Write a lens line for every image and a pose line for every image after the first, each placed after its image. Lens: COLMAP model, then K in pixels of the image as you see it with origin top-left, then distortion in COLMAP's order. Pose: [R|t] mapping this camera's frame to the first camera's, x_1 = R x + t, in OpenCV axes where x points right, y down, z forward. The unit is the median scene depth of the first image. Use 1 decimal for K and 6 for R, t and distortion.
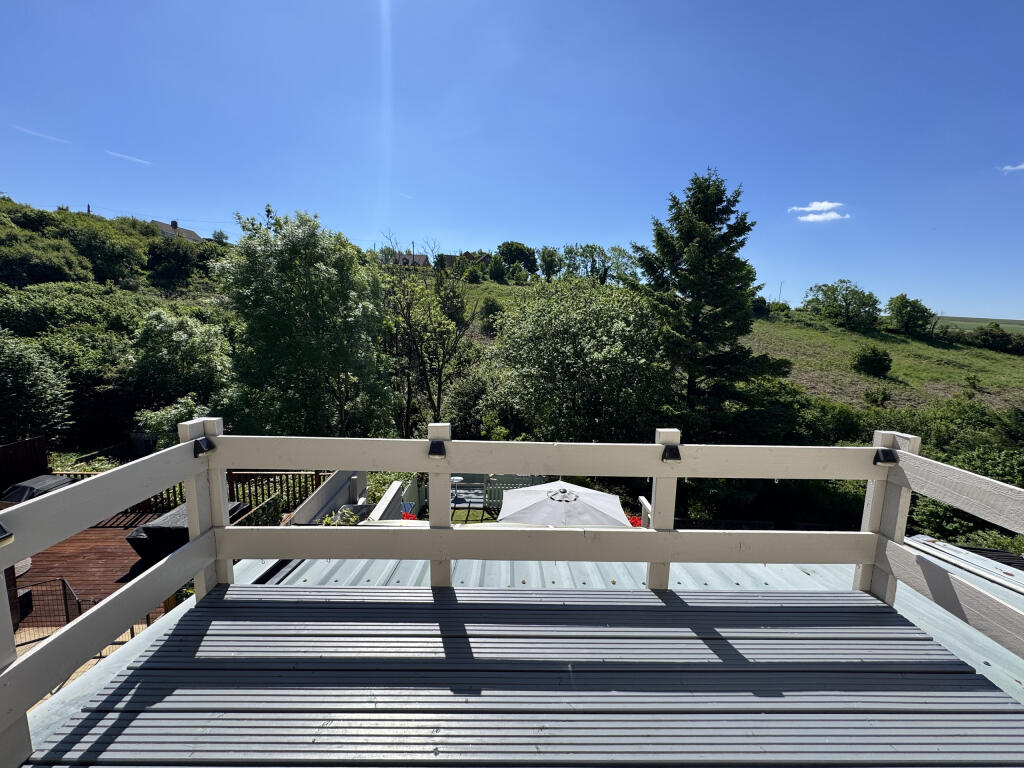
lens RADIAL K [[414.8, 0, 512.0], [0, 414.8, 384.0], [0, 0, 1]] dist [-0.001366, -0.000089]
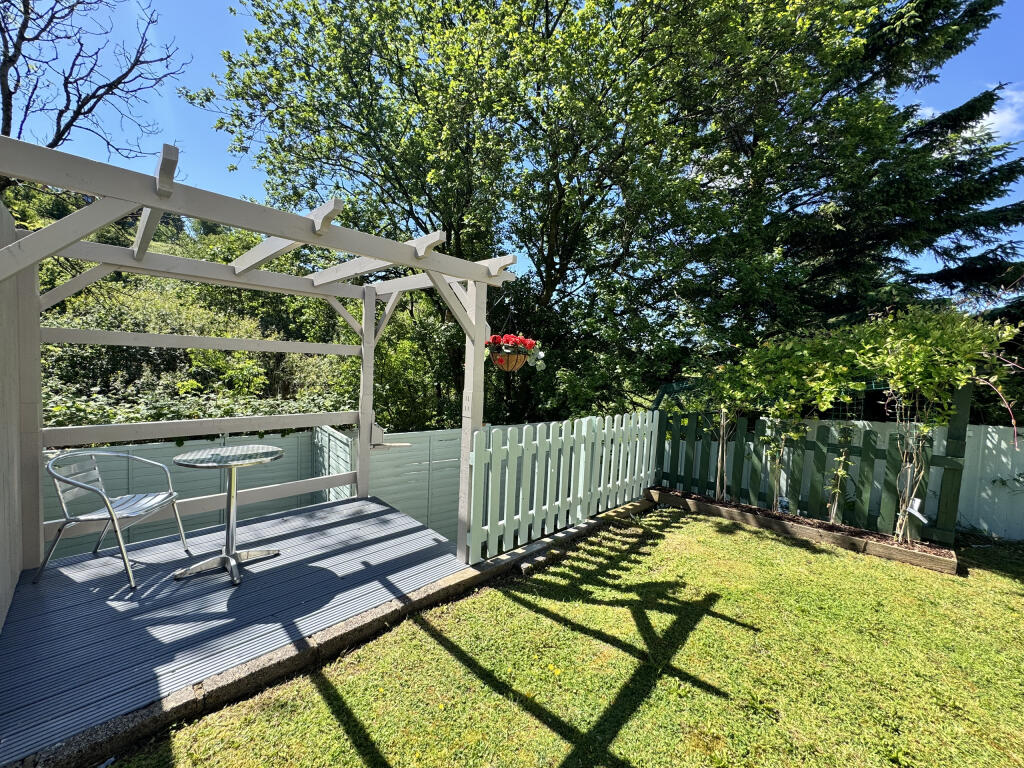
lens RADIAL K [[414.8, 0, 512.0], [0, 414.8, 384.0], [0, 0, 1]] dist [-0.001366, -0.000089]
pose [[0.703804, -0.032816, 0.709636, -0.079260], [0.076226, 0.996654, -0.029511, 0.108143], [-0.706293, 0.074863, 0.703950, 0.408892]]
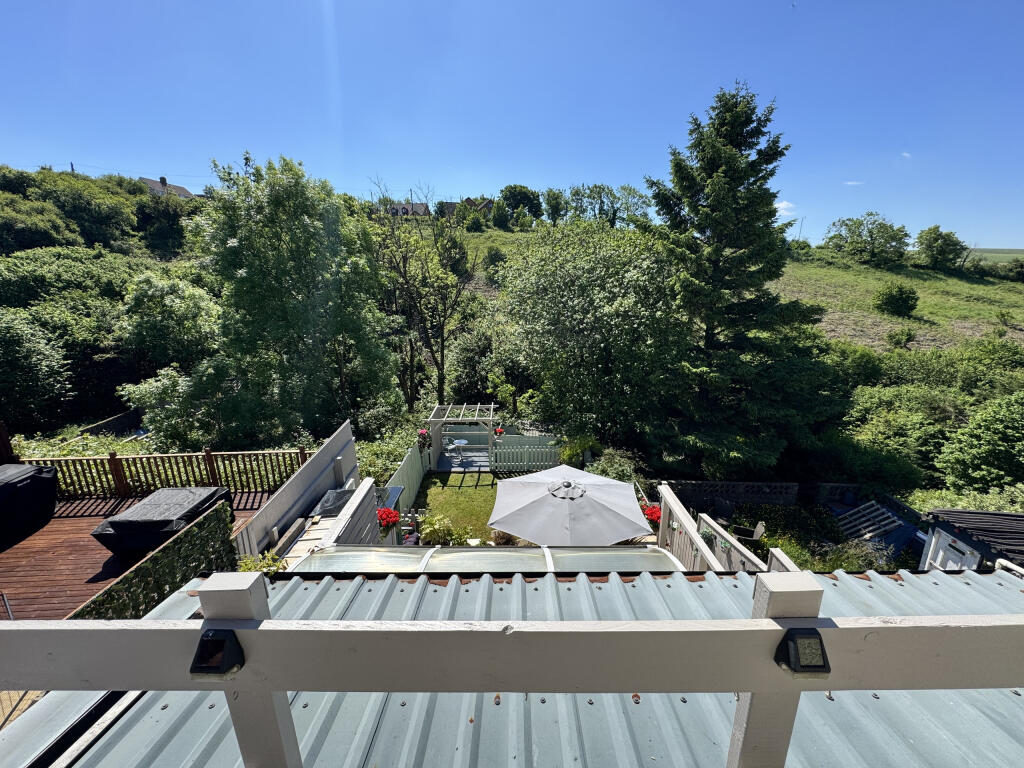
lens RADIAL K [[414.8, 0, 512.0], [0, 414.8, 384.0], [0, 0, 1]] dist [-0.001366, -0.000089]
pose [[0.999247, -0.030690, -0.023728, 0.005717], [0.033238, 0.992723, 0.115740, -0.006413], [0.020003, -0.116441, 0.992996, 0.029634]]
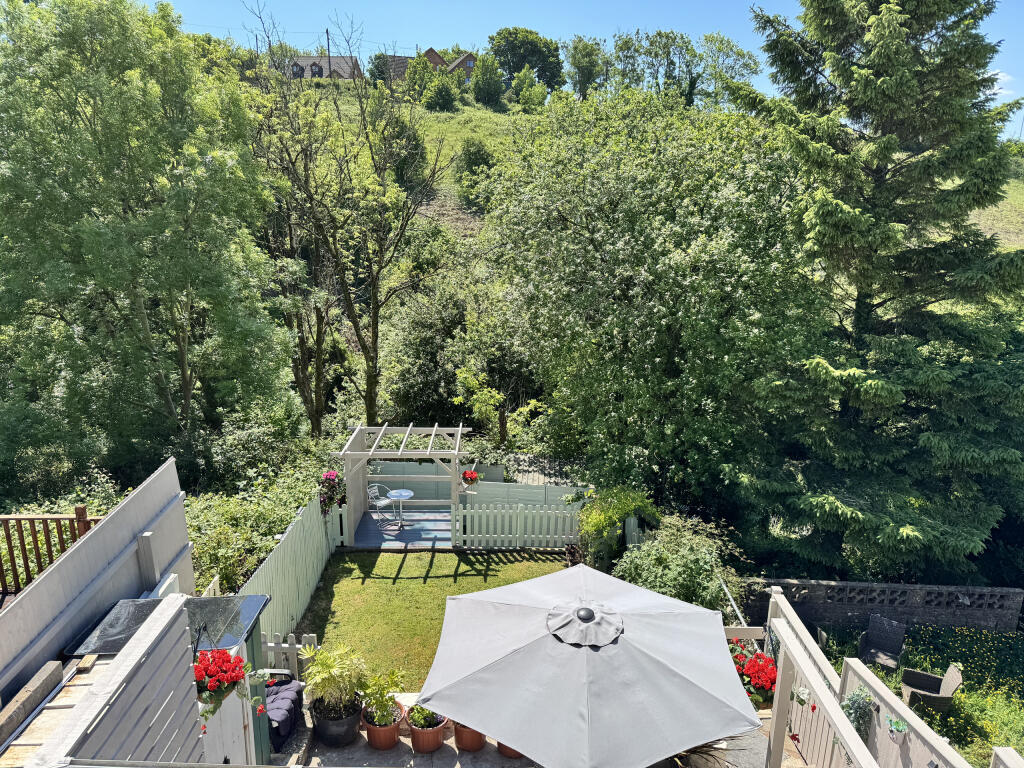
lens RADIAL K [[732.9, 0, 511.3], [0, 732.9, 394.3], [0, 0, 1]] dist [0.041203, -0.052539]
pose [[0.999875, -0.009316, -0.012744, 0.009064], [0.010874, 0.991691, 0.128180, -0.007262], [0.011444, -0.128302, 0.991669, 0.047146]]
